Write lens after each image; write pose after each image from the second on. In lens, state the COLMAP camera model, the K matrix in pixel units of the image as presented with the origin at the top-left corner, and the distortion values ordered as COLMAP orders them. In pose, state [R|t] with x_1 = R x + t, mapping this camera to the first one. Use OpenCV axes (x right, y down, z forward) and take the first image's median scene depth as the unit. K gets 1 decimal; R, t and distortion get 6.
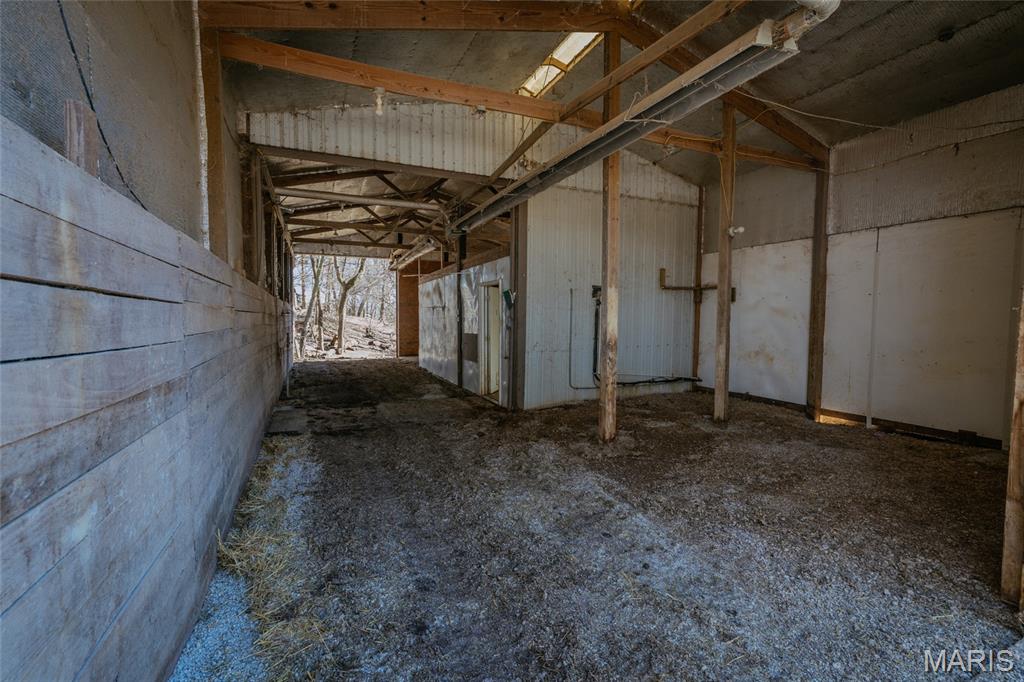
lens RADIAL K [[441.8, 0, 511.6], [0, 441.8, 341.9], [0, 0, 1]] dist [0.002010, 0.000064]
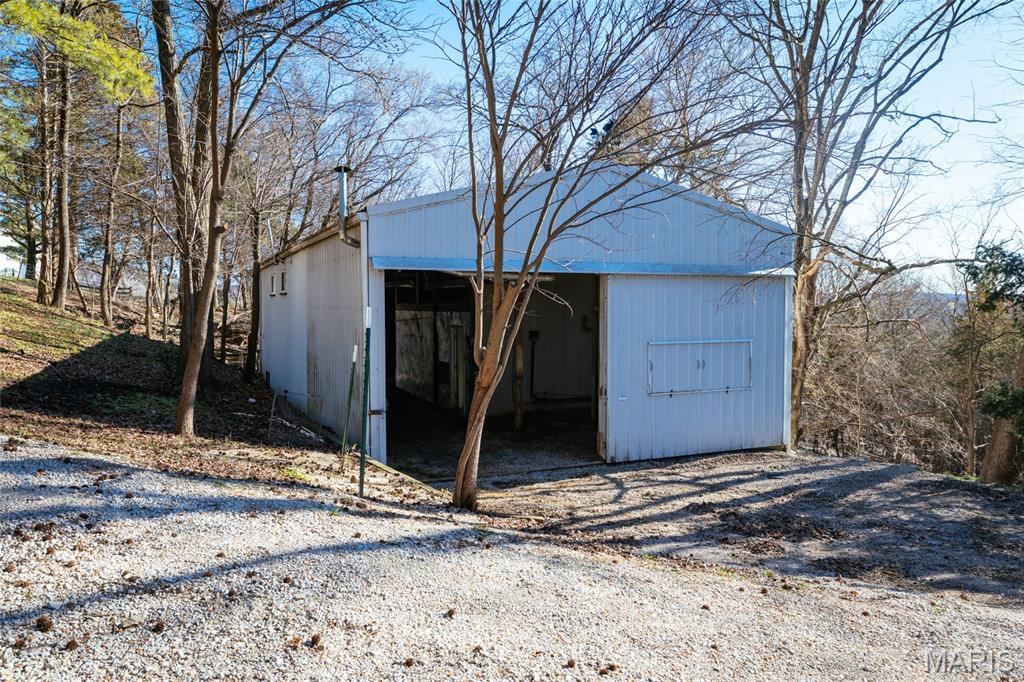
lens RADIAL K [[731.9, 0, 511.6], [0, 731.9, 338.7], [0, 0, 1]] dist [-0.000537, -0.000007]
pose [[0.999976, -0.000141, -0.006941, 0.107855], [0.000097, 0.999980, -0.006350, -0.066261], [0.006941, 0.006350, 0.999956, -1.019048]]
